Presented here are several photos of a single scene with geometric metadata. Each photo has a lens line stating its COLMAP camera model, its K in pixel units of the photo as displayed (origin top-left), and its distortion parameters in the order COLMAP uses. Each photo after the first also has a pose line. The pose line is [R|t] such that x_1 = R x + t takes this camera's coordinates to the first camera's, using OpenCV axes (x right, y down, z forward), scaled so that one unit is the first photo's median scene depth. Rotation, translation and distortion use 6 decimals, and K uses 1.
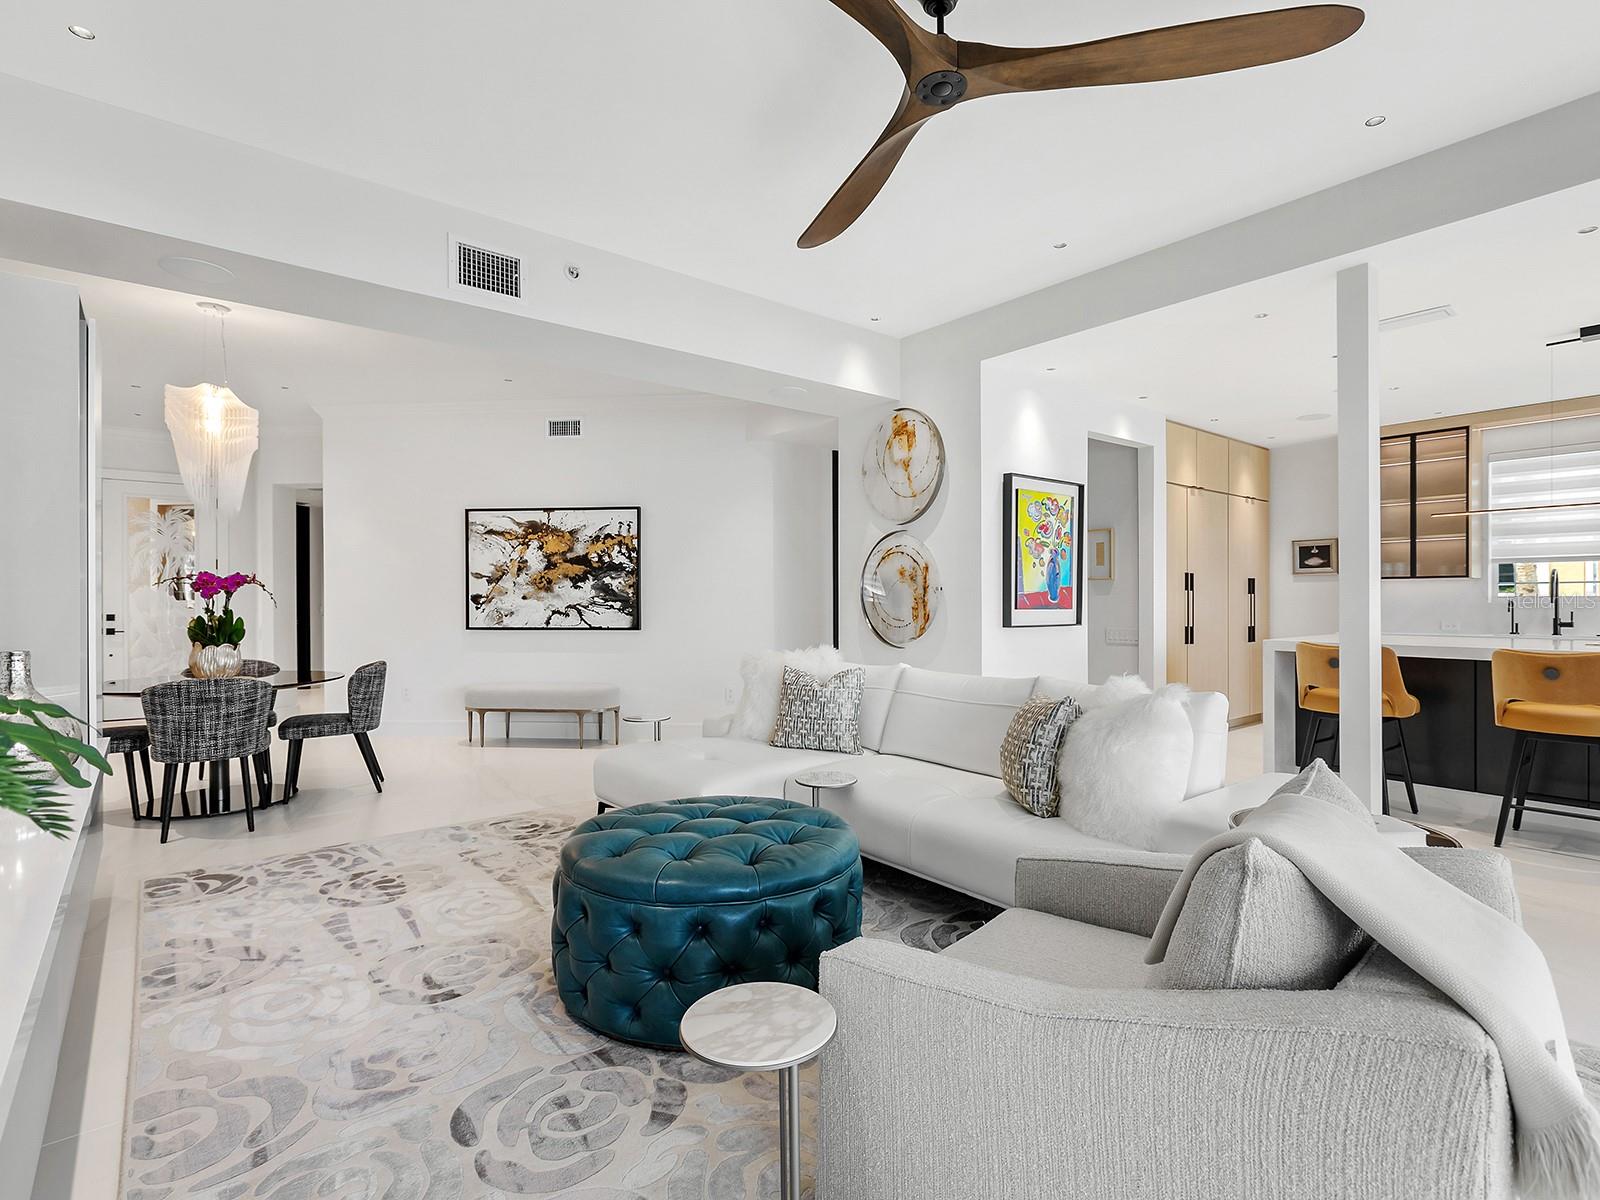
lens RADIAL K [[725.2, 0, 794.6], [0, 725.2, 596.9], [0, 0, 1]] dist [0.003400, 0.000332]
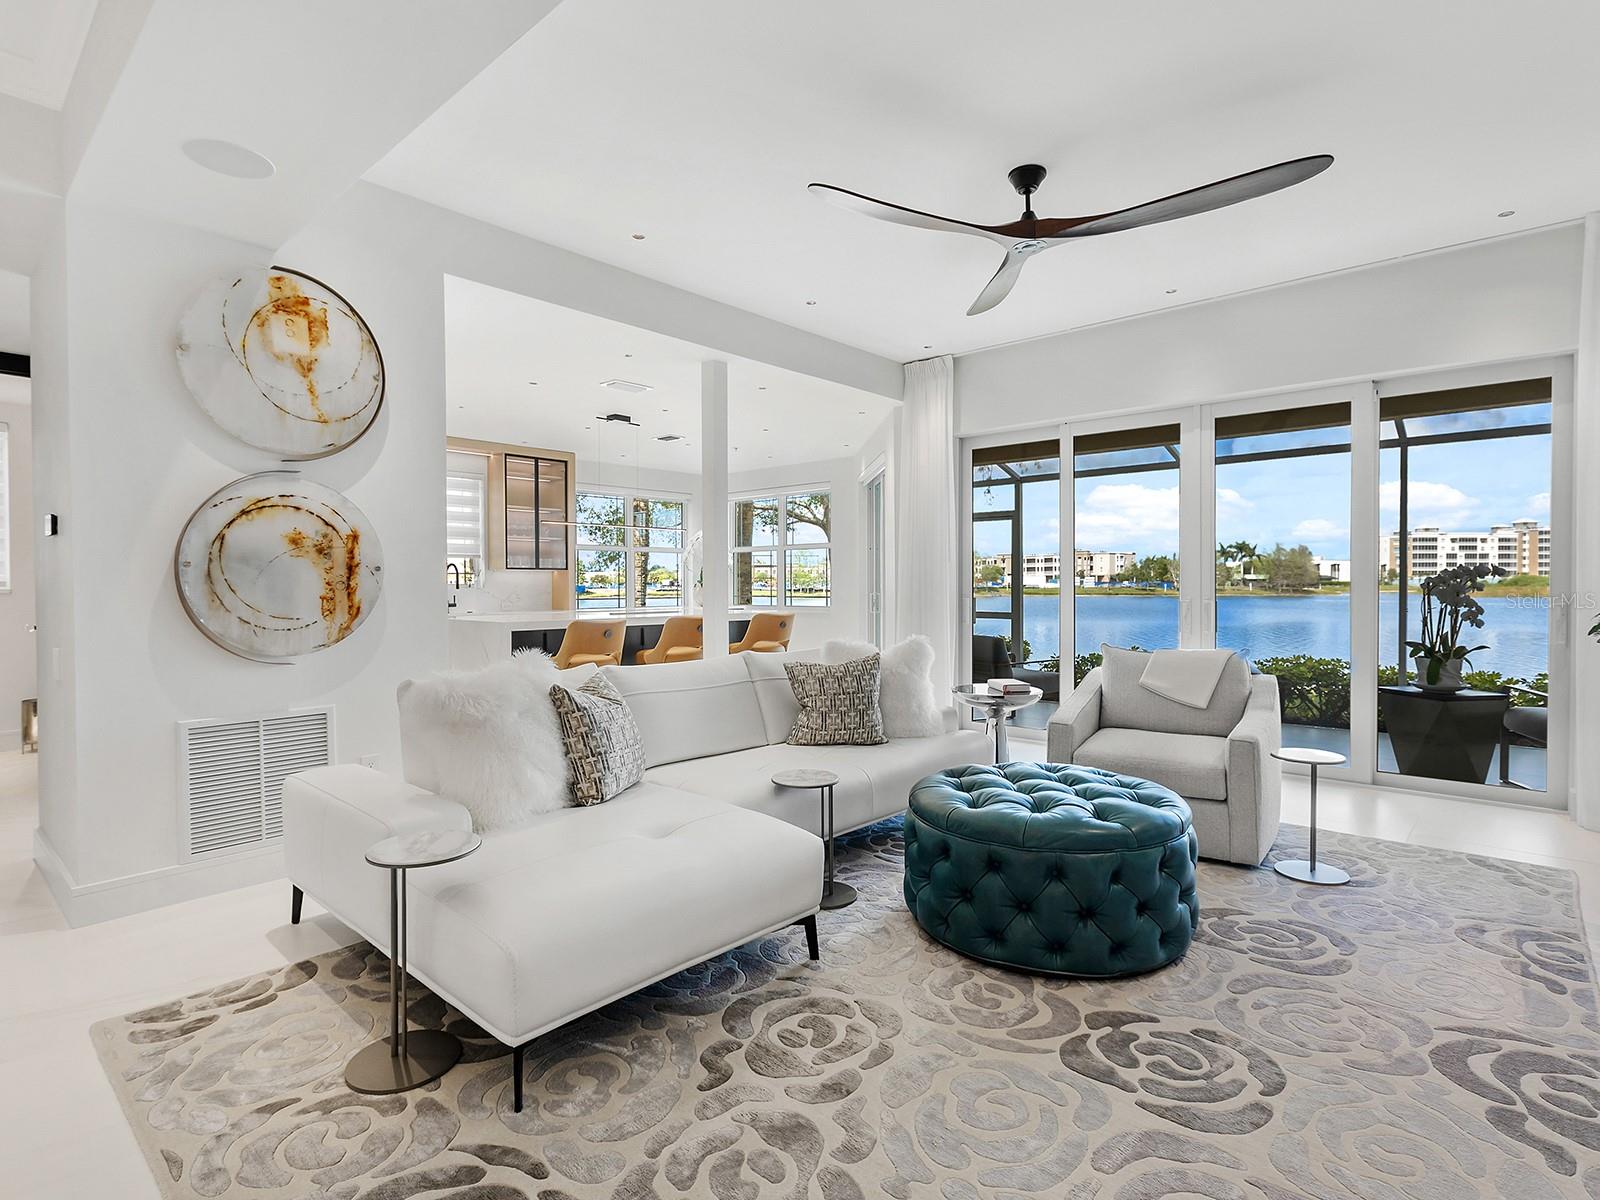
lens RADIAL K [[816.7, 0, 792.9], [0, 816.7, 598.9], [0, 0, 1]] dist [0.003192, -0.002130]
pose [[-0.167503, -0.014410, 0.985766, -0.611240], [0.012380, 0.999784, 0.016719, 0.009457], [-0.985794, 0.015004, -0.167288, 0.714915]]
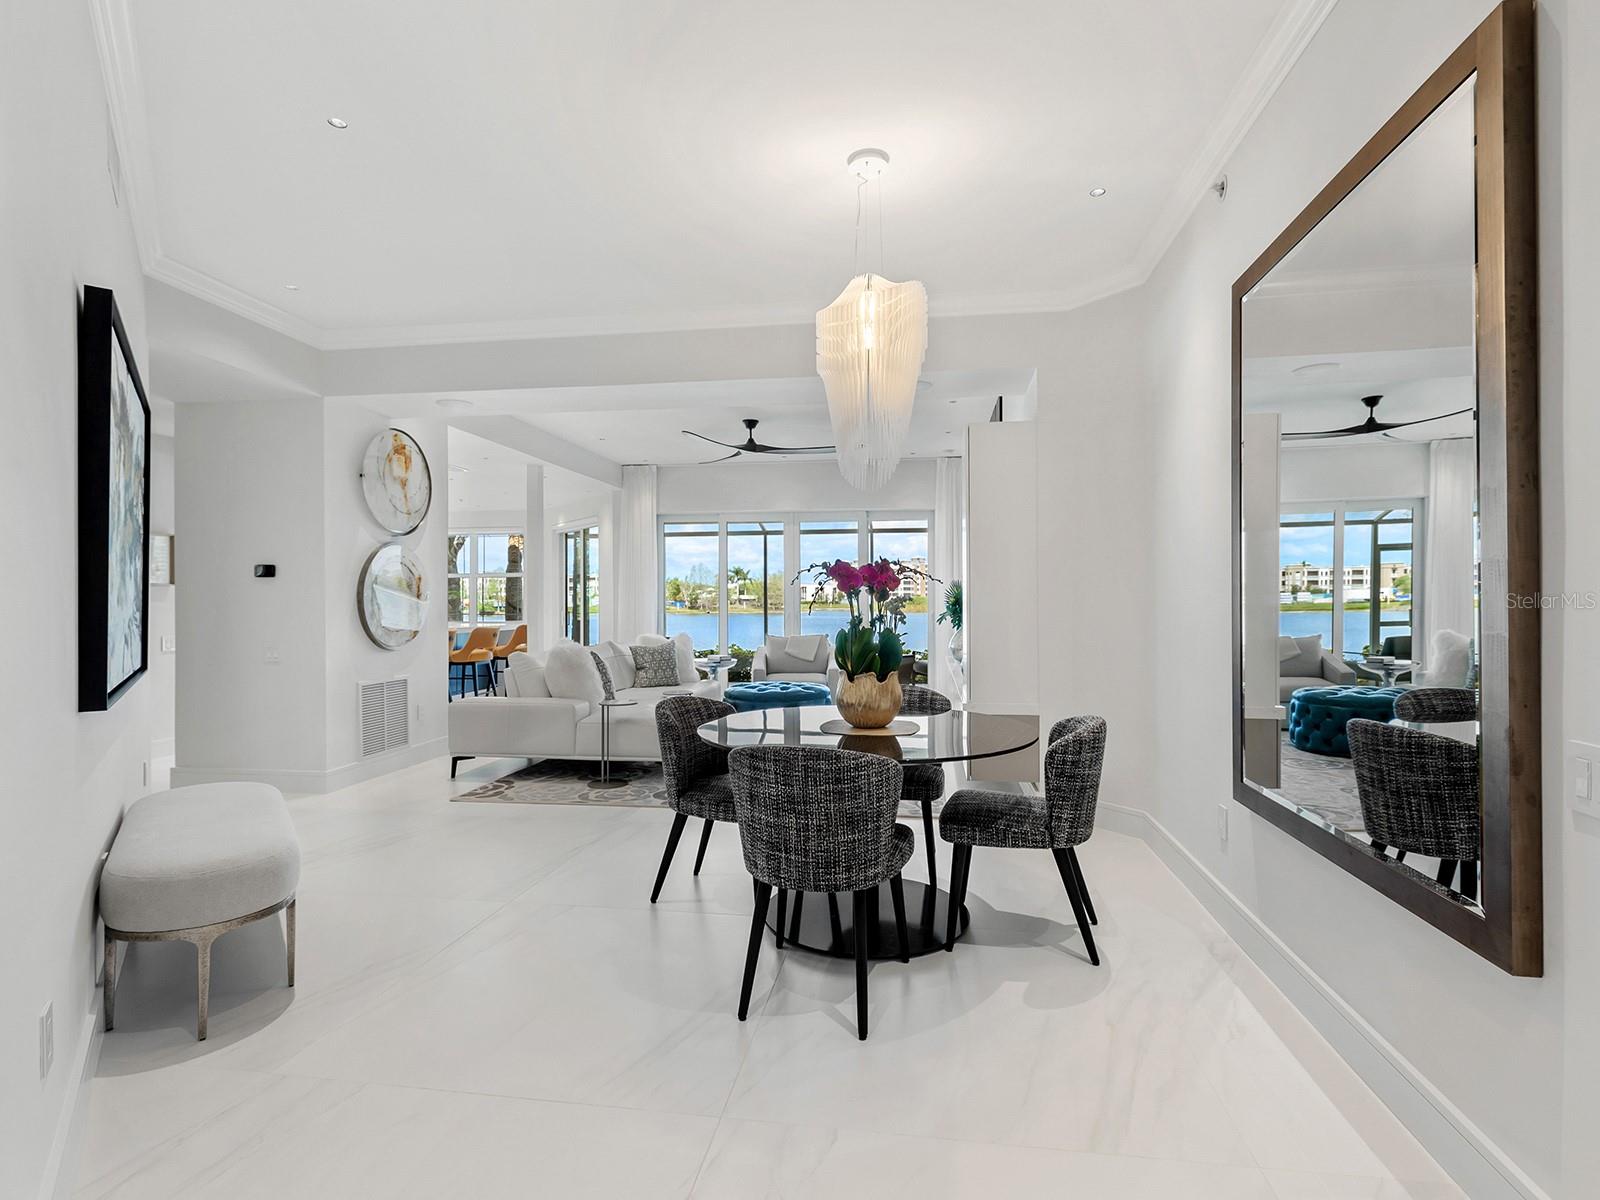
lens RADIAL K [[816.7, 0, 801.3], [0, 816.7, 608.0], [0, 0, 1]] dist [0.003192, -0.002130]
pose [[-0.685963, -0.002020, 0.727633, -1.173891], [0.009549, 0.999885, 0.011778, -0.001918], [-0.727573, 0.015027, -0.685865, 1.426368]]
